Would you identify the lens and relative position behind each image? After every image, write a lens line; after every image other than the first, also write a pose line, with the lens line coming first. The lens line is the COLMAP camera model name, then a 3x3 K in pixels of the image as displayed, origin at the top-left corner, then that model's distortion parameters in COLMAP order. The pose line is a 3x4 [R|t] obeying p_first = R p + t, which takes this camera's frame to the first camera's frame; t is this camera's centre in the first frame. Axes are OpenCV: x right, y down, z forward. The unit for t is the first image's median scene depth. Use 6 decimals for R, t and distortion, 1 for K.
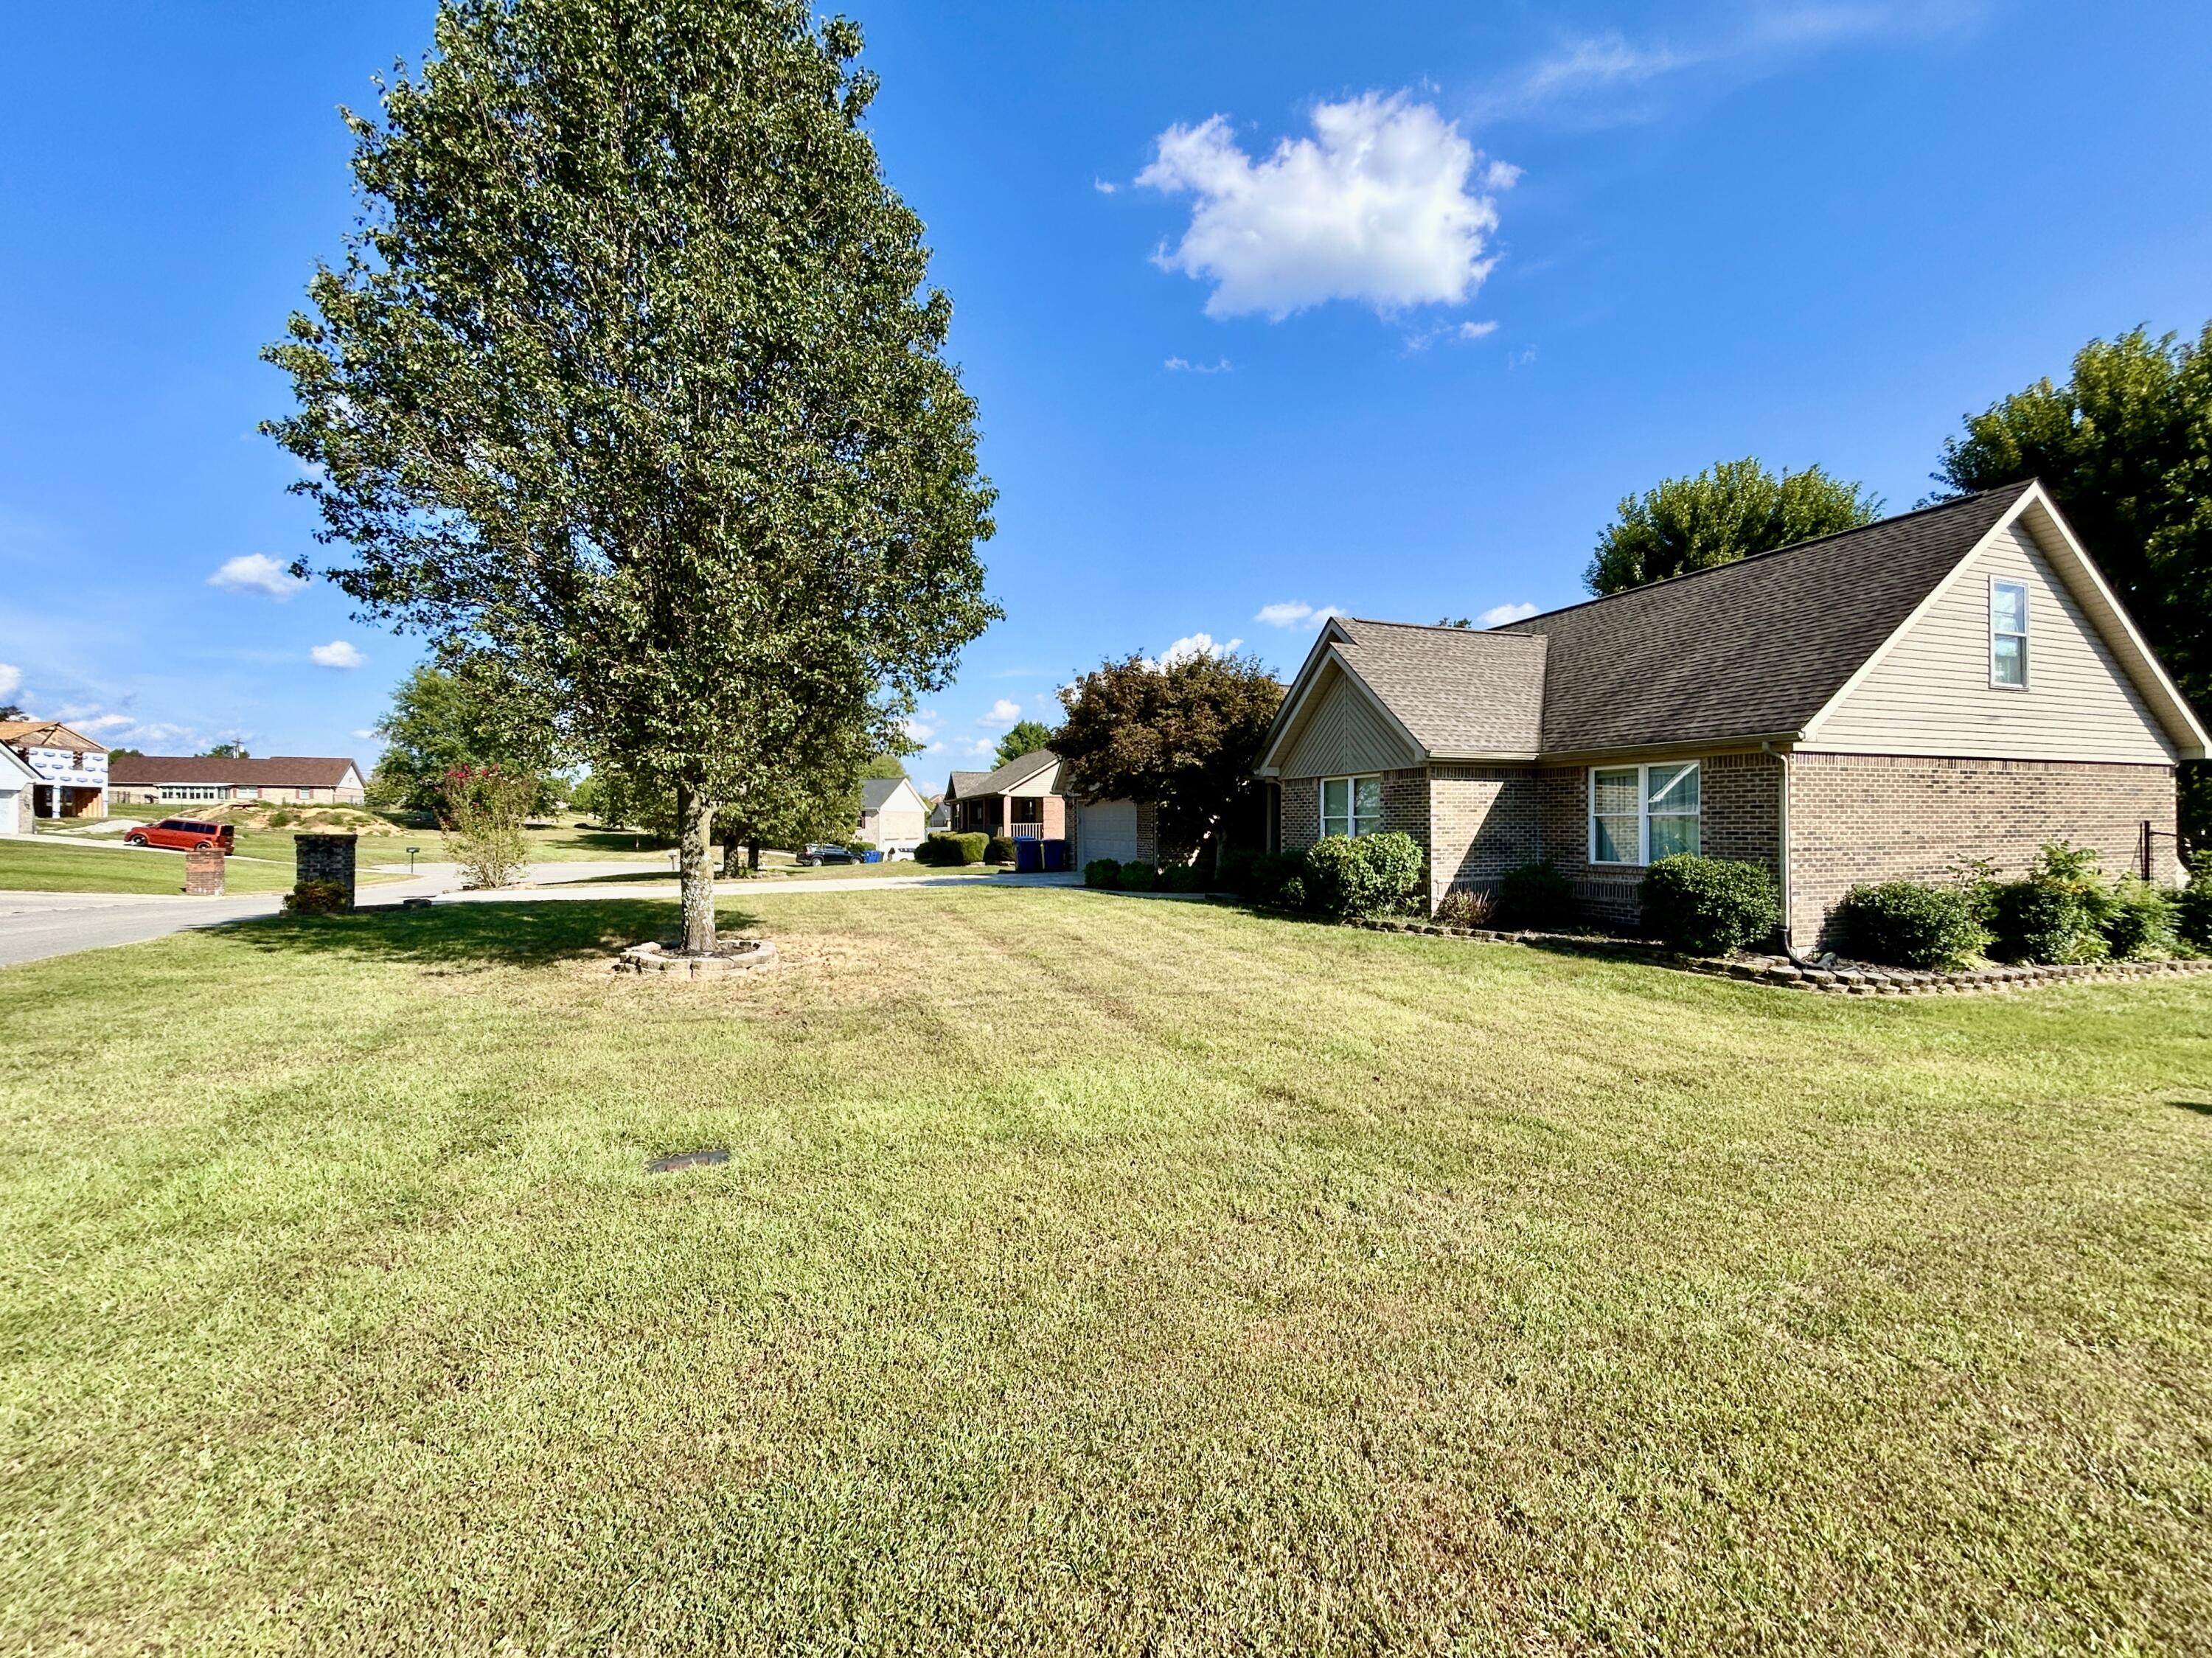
lens RADIAL K [[898.6, 0, 1099.3], [0, 898.6, 796.4], [0, 0, 1]] dist [0.000623, -0.000186]
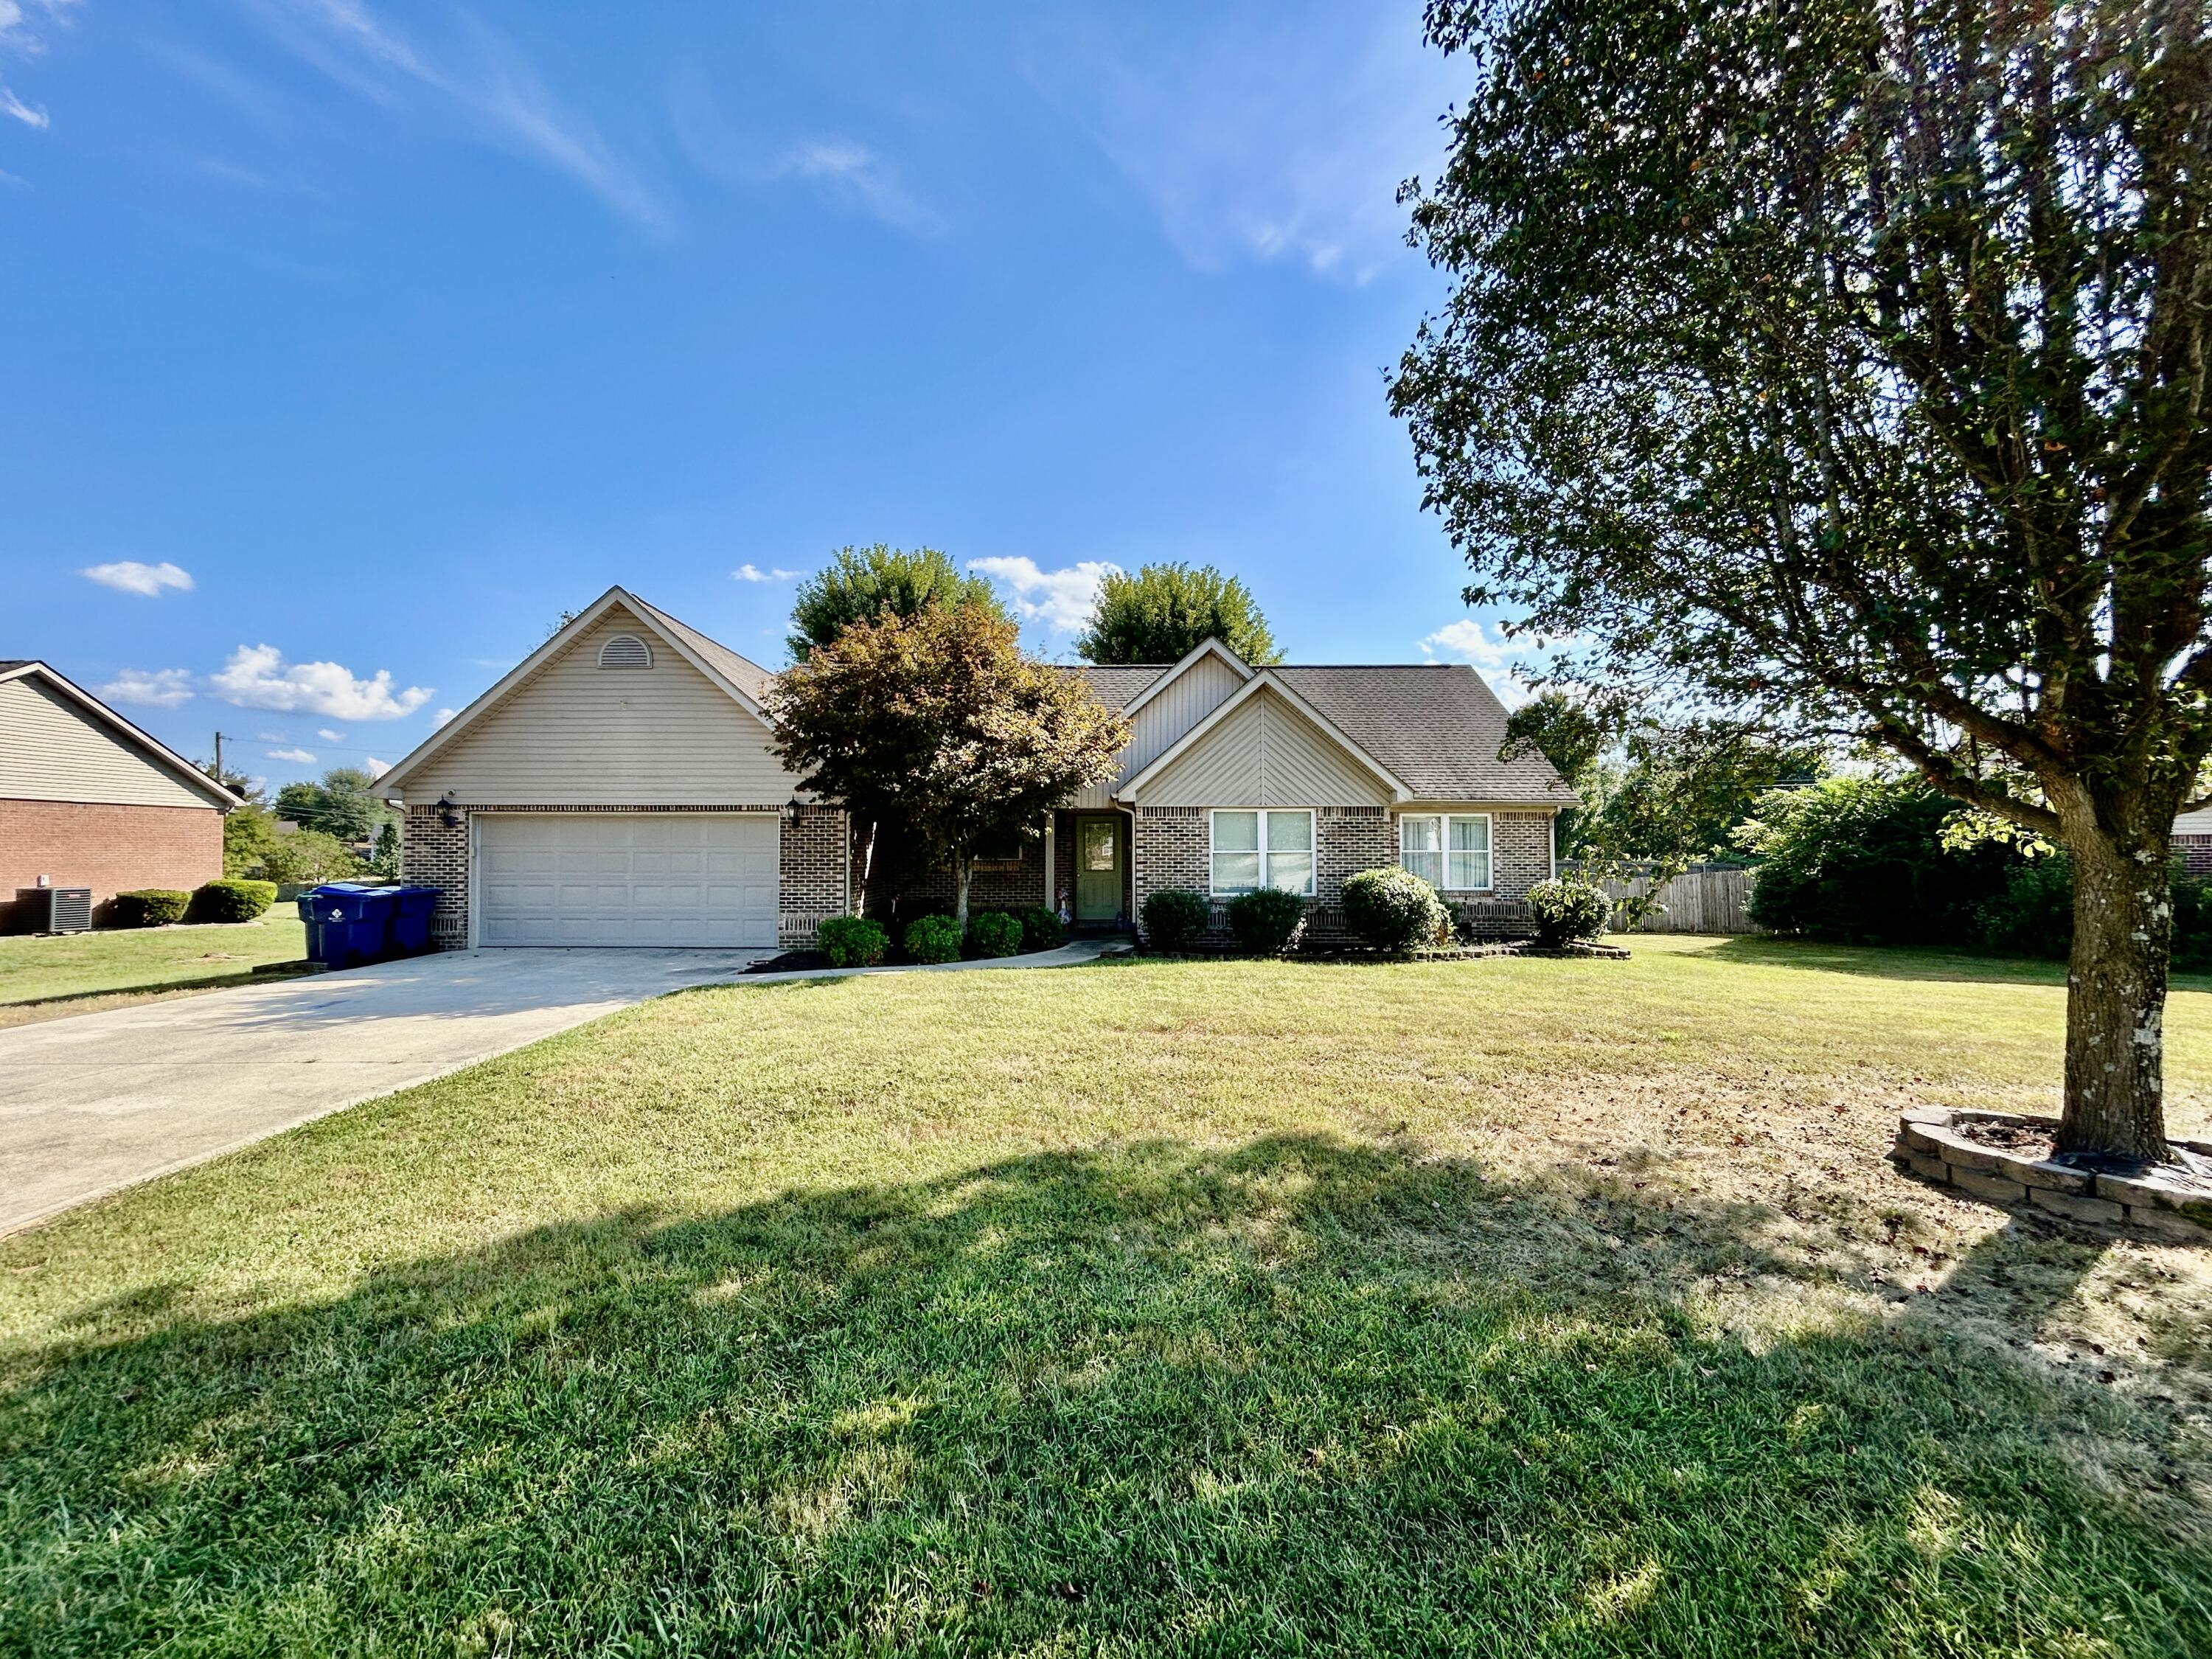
lens RADIAL K [[874.7, 0, 1101.2], [0, 874.7, 820.3], [0, 0, 1]] dist [-0.002794, -0.000259]
pose [[0.339524, 0.033422, 0.940003, -0.742918], [-0.030618, 0.999232, -0.024469, 0.020199], [-0.940099, -0.020473, 0.340287, 0.960961]]
